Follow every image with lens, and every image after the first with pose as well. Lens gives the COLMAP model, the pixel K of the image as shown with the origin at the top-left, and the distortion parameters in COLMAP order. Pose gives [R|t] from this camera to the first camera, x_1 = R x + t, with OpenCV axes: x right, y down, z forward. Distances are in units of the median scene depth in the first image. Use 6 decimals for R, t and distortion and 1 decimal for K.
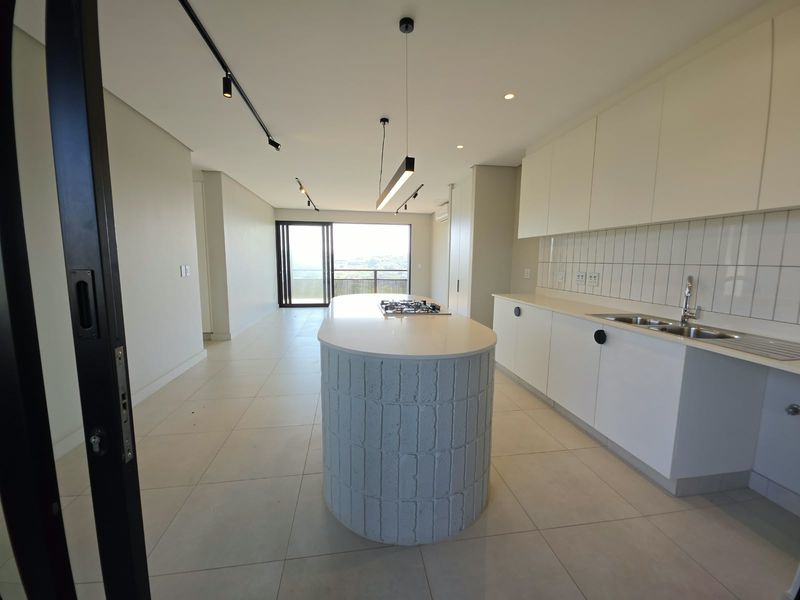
lens RADIAL K [[318.8, 0, 398.6], [0, 318.8, 299.1], [0, 0, 1]] dist [0.001131, -0.003543]
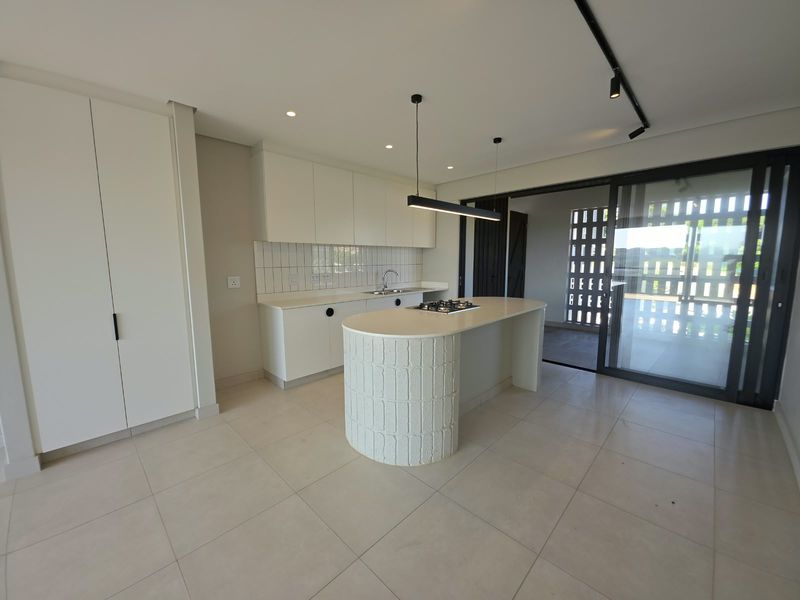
lens RADIAL K [[318.8, 0, 400.1], [0, 318.8, 297.8], [0, 0, 1]] dist [0.001131, -0.003543]
pose [[-0.597039, -0.091634, 0.796961, -0.722749], [0.105680, 0.975812, 0.191368, -0.216834], [-0.795221, 0.198477, -0.572915, 1.608281]]
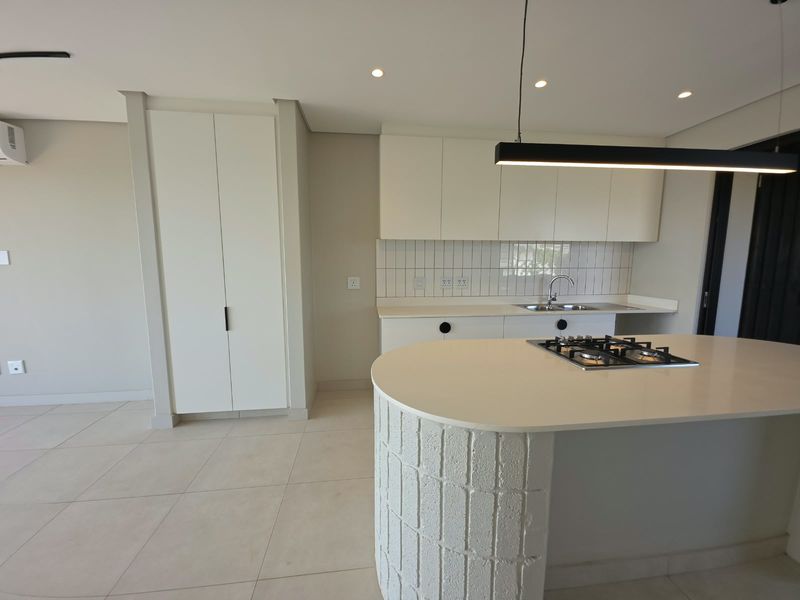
lens RADIAL K [[318.8, 0, 399.1], [0, 318.8, 298.5], [0, 0, 1]] dist [0.001131, -0.003543]
pose [[0.038955, -0.120995, 0.991888, -0.526120], [0.122470, 0.985736, 0.115435, -0.169387], [-0.991707, 0.116980, 0.053218, 1.203634]]
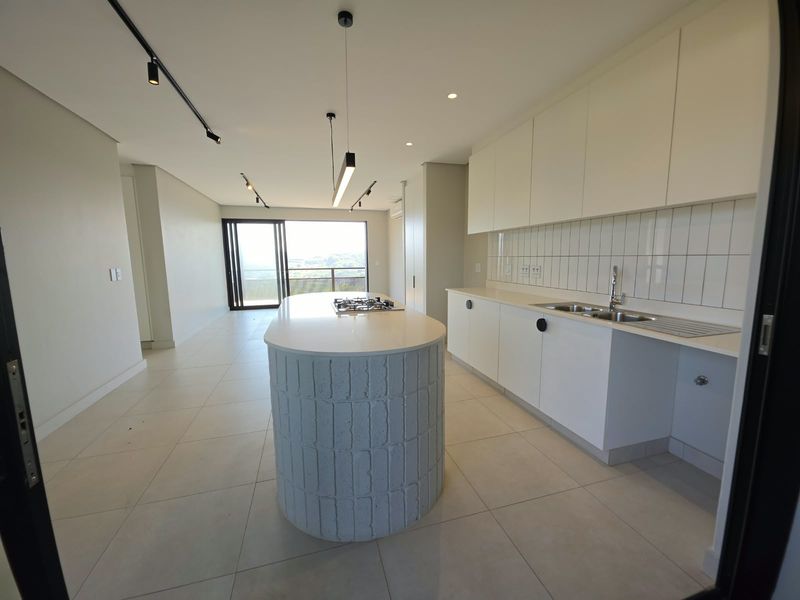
lens RADIAL K [[318.8, 0, 399.1], [0, 318.8, 299.3], [0, 0, 1]] dist [0.001131, -0.003543]
pose [[0.991521, -0.037969, 0.124277, 0.020517], [0.036845, 0.999257, 0.011330, 0.001797], [-0.124615, -0.006654, 0.992183, -0.002991]]
